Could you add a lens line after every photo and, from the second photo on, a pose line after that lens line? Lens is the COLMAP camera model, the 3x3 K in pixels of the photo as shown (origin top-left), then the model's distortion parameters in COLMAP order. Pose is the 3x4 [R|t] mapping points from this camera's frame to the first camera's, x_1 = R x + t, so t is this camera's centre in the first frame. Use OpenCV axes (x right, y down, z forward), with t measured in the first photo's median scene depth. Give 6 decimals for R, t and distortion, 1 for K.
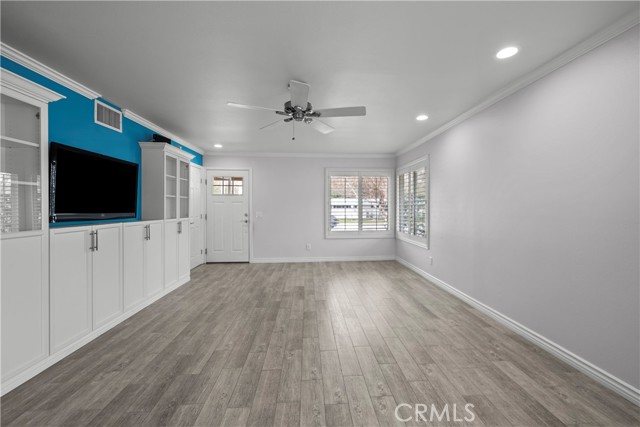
lens RADIAL K [[258.5, 0, 328.2], [0, 258.5, 206.9], [0, 0, 1]] dist [-0.001295, -0.000174]
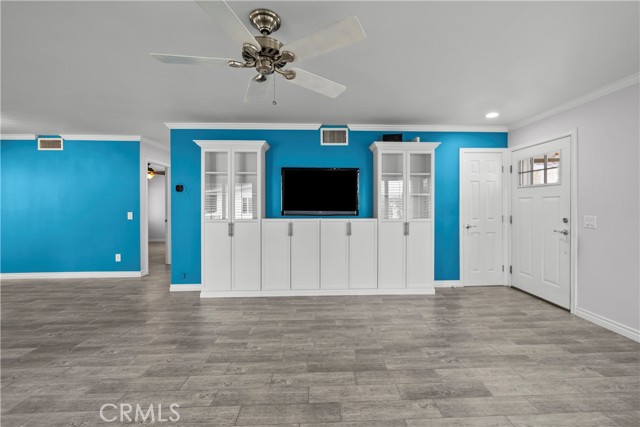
lens RADIAL K [[258.5, 0, 328.2], [0, 258.5, 206.9], [0, 0, 1]] dist [-0.001295, -0.000174]
pose [[-0.036116, 0.003338, -0.999342, 0.426155], [0.002854, 0.999991, 0.003237, -0.000239], [0.999344, -0.002735, -0.036125, 0.966751]]
